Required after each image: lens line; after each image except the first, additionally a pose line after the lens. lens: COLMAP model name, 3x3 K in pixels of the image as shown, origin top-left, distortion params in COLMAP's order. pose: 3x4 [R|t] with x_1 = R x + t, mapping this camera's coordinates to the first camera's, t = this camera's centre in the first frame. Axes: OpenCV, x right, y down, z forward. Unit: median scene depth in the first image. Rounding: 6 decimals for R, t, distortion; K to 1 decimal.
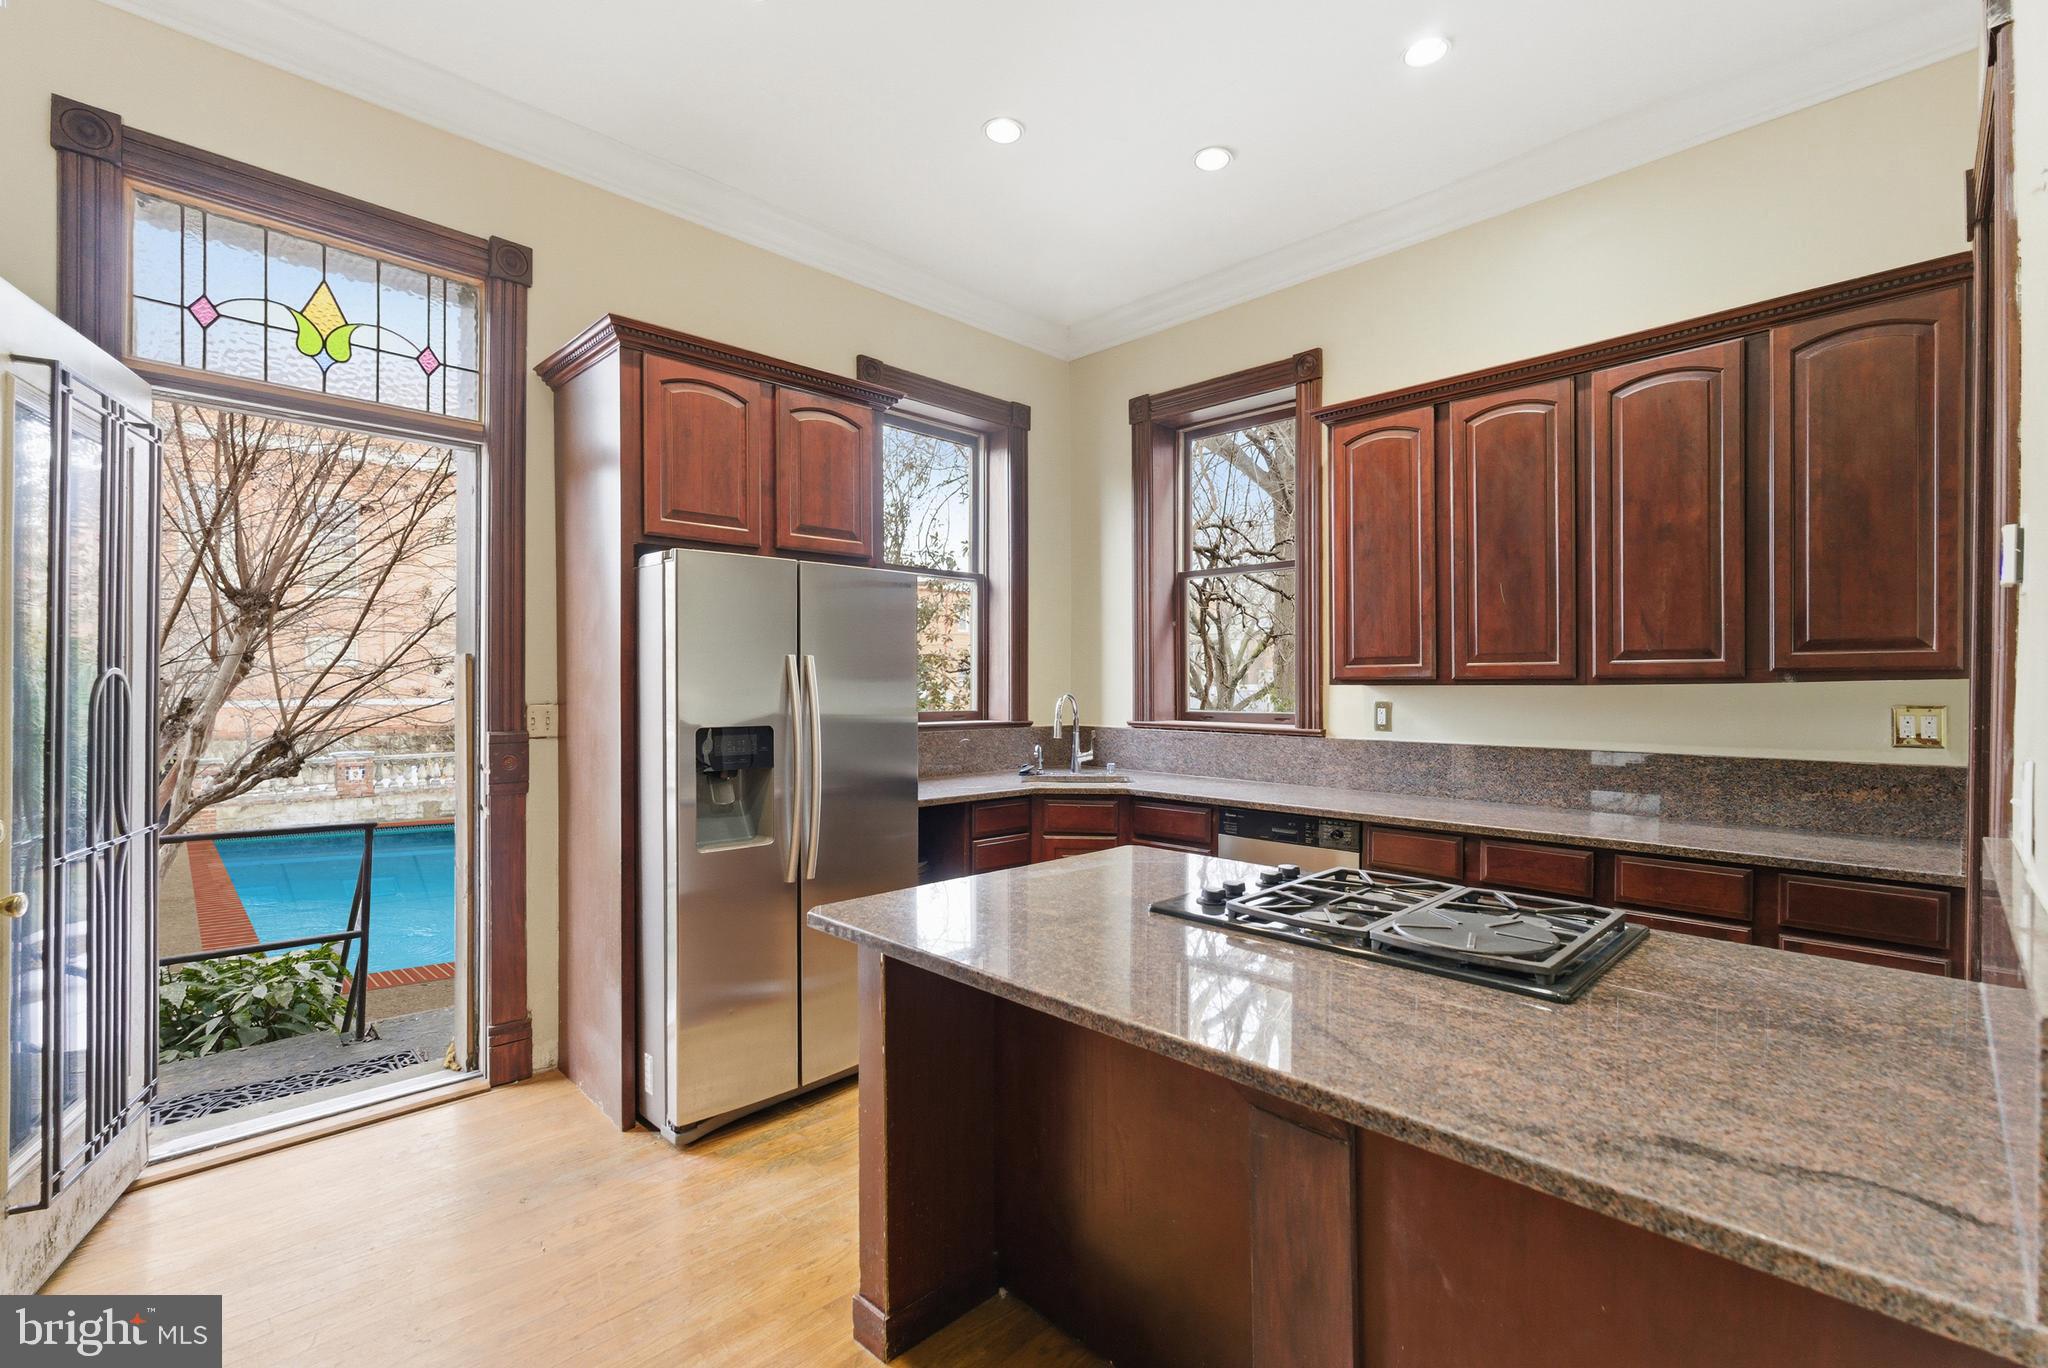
lens RADIAL K [[931.1, 0, 1023.0], [0, 931.1, 690.8], [0, 0, 1]] dist [-0.003091, 0.000950]
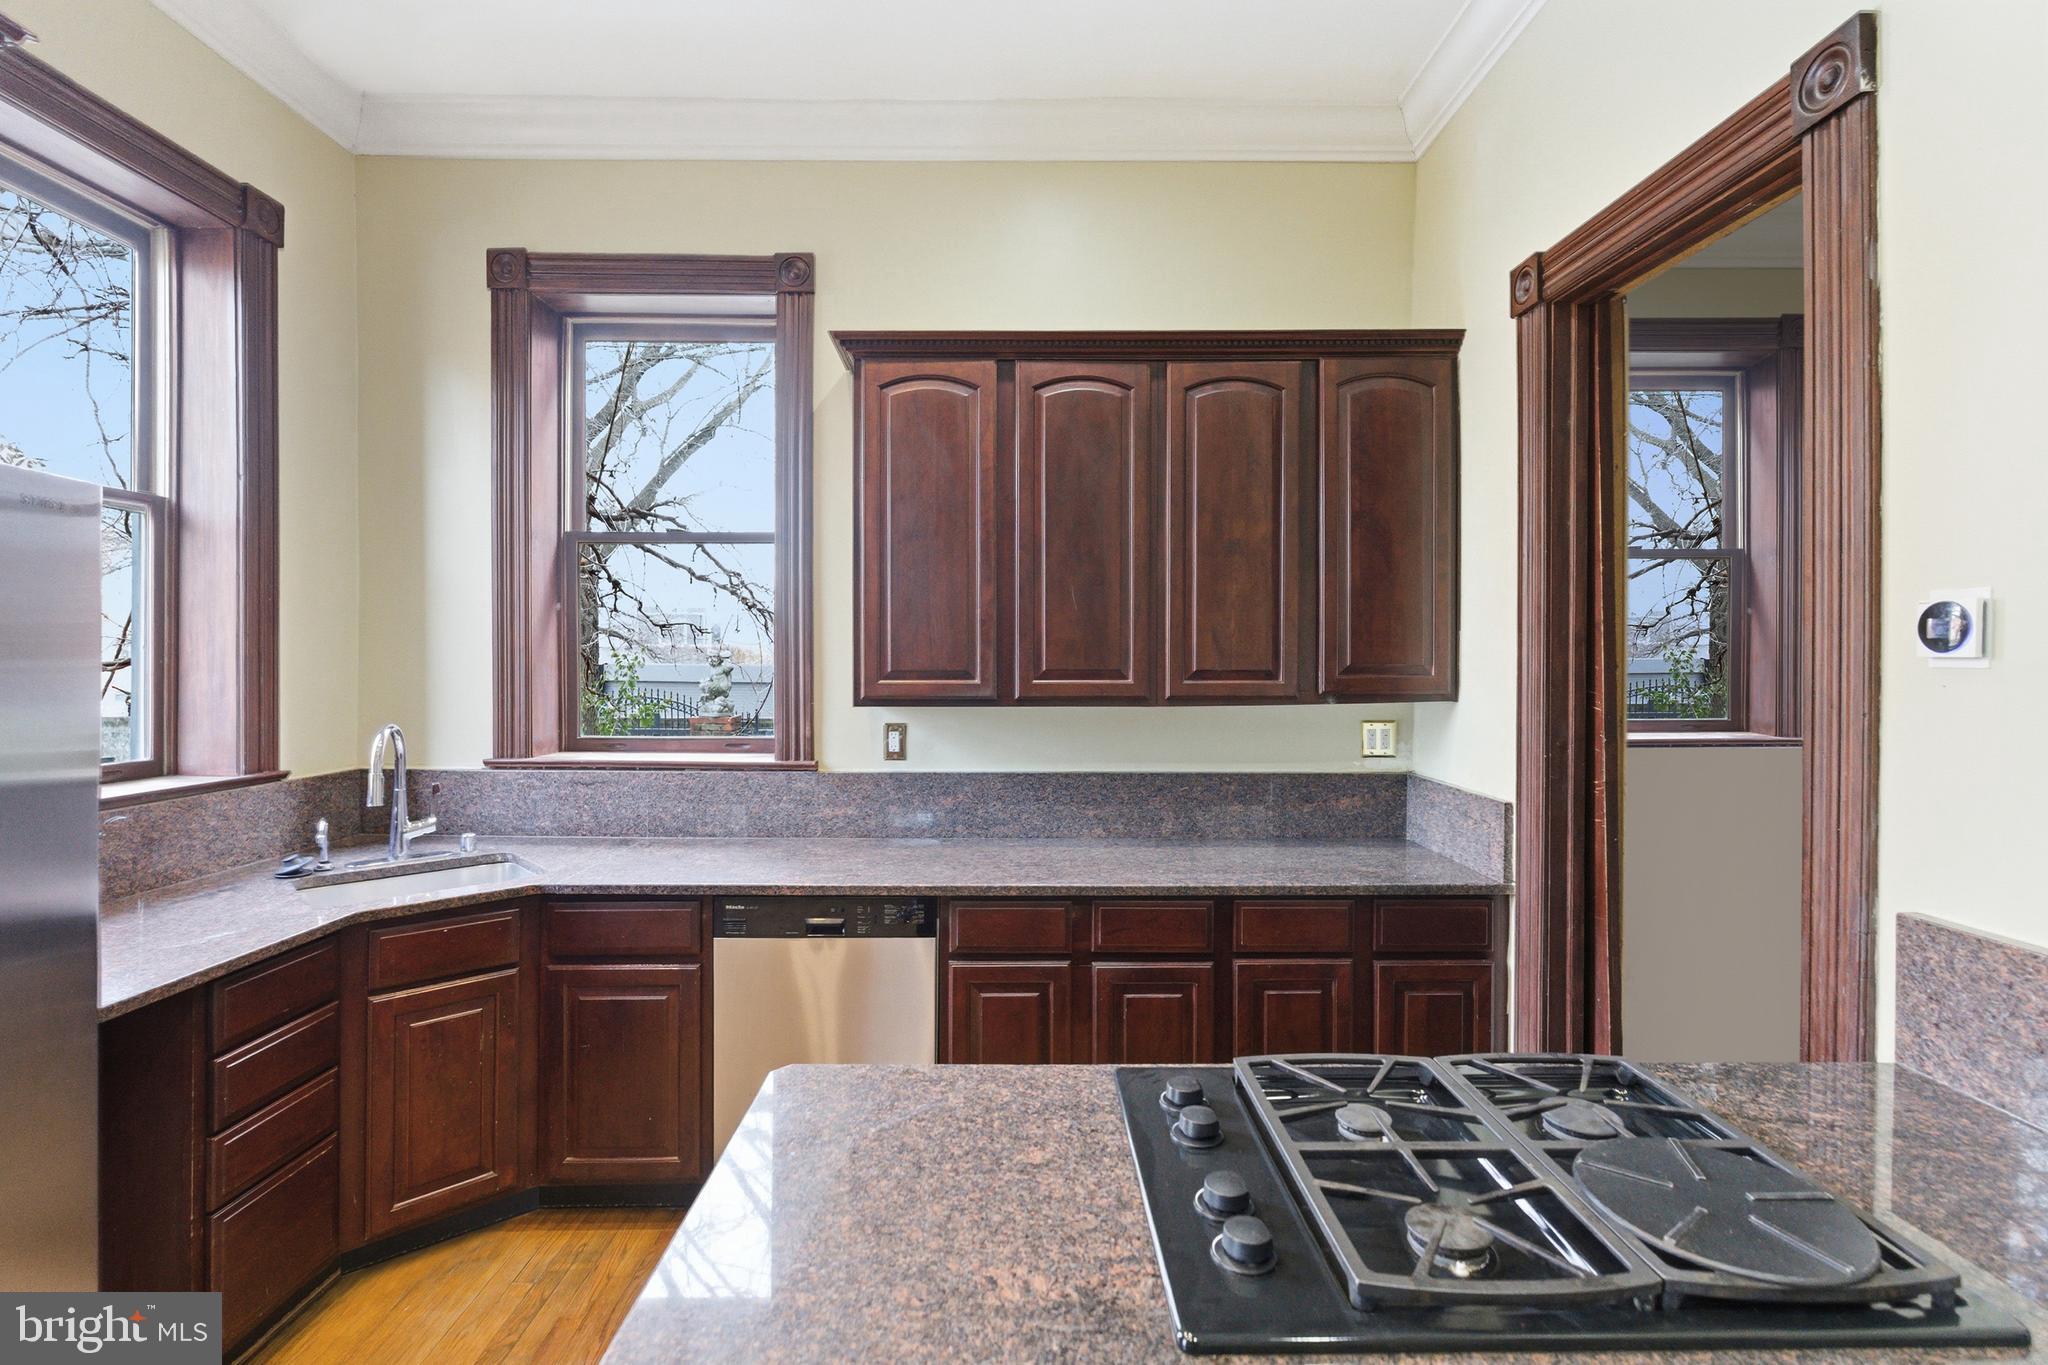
lens RADIAL K [[953.9, 0, 1032.3], [0, 953.9, 665.3], [0, 0, 1]] dist [-0.005456, 0.000894]
pose [[0.689156, -0.001103, 0.724612, -0.116104], [0.002598, 0.999996, -0.000949, -0.034407], [-0.724608, 0.002537, 0.689157, 0.340969]]
